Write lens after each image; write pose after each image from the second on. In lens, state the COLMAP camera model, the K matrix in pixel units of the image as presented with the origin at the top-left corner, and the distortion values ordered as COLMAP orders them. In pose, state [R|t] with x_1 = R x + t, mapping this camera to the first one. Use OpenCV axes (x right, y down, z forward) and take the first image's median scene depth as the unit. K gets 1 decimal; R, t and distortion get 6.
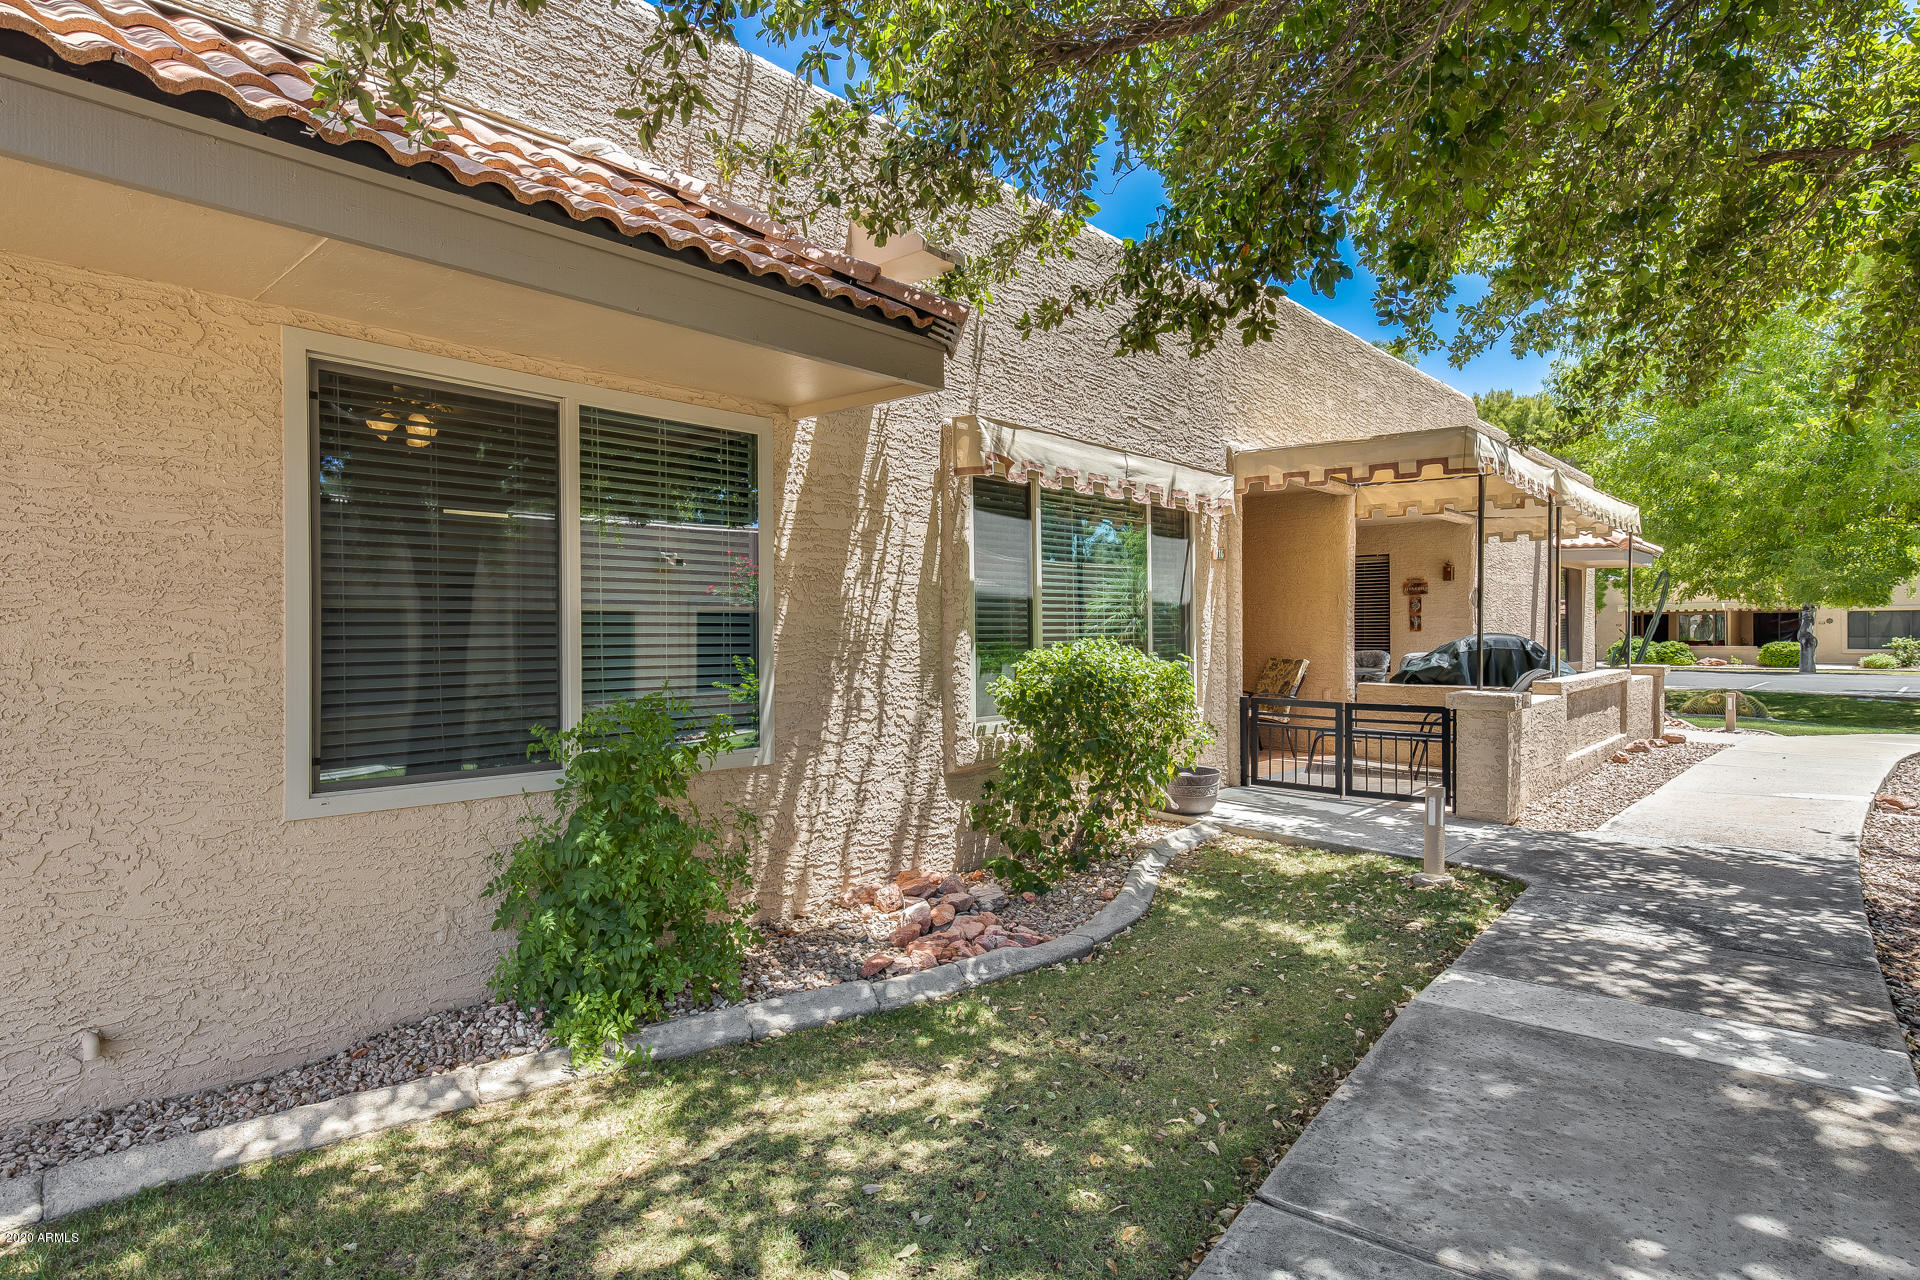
lens RADIAL K [[993.5, 0, 960.0], [0, 993.5, 640.0], [0, 0, 1]] dist [-0.001552, -0.000474]
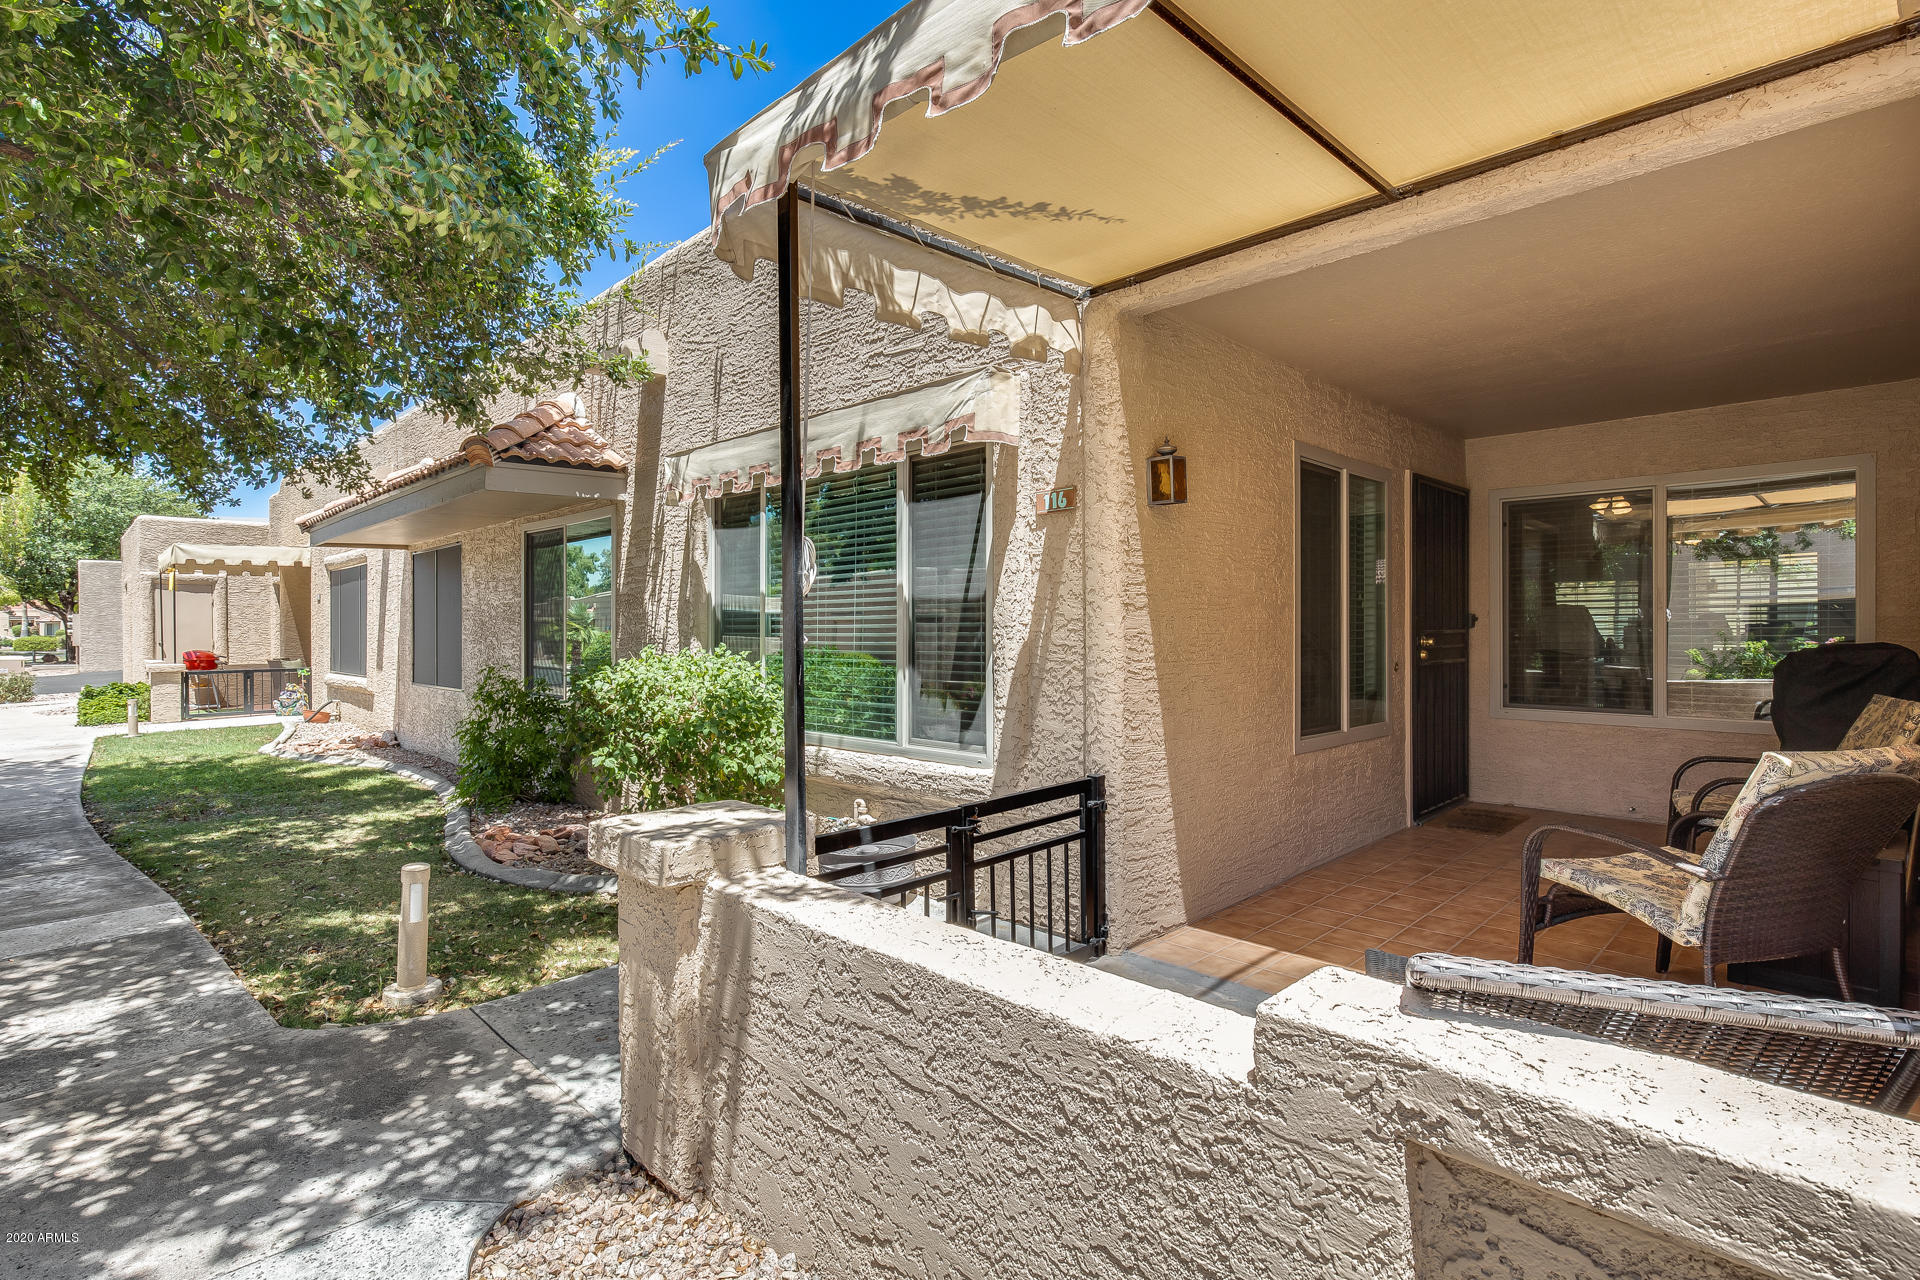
lens RADIAL K [[917.0, 0, 957.9], [0, 917.0, 631.9], [0, 0, 1]] dist [-0.000837, 0.000535]
pose [[-0.041867, 0.011329, -0.999059, 0.778159], [-0.004375, 0.999924, 0.011522, -0.021042], [0.999114, 0.004853, -0.041814, 0.983927]]
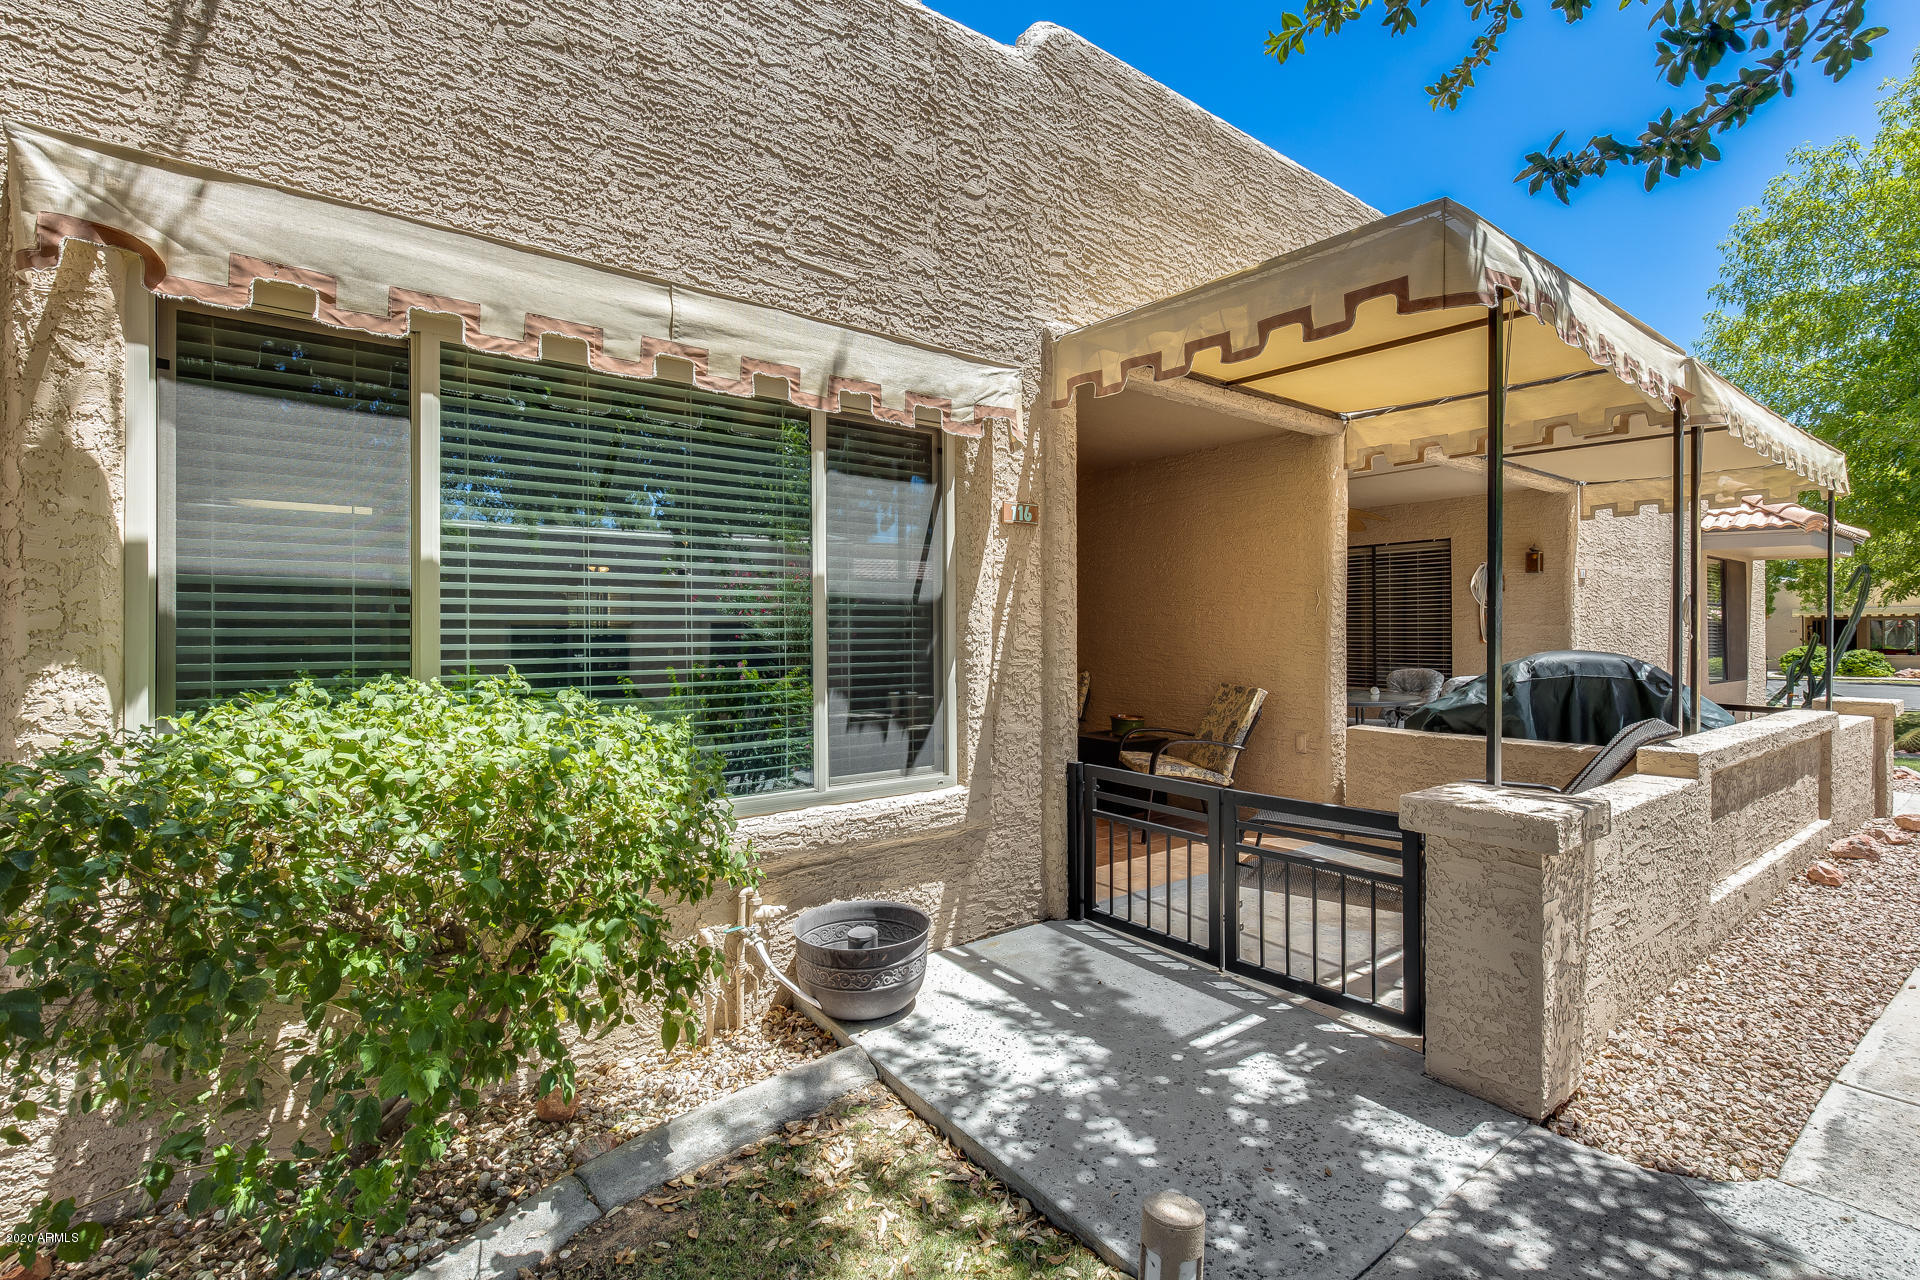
lens RADIAL K [[870.0, 0, 963.4], [0, 870.0, 631.1], [0, 0, 1]] dist [-0.001474, -0.000007]
pose [[0.984849, 0.003671, -0.173374, 0.320819], [-0.005615, 0.999927, -0.010724, -0.013675], [0.173322, 0.011535, 0.984798, 0.510167]]
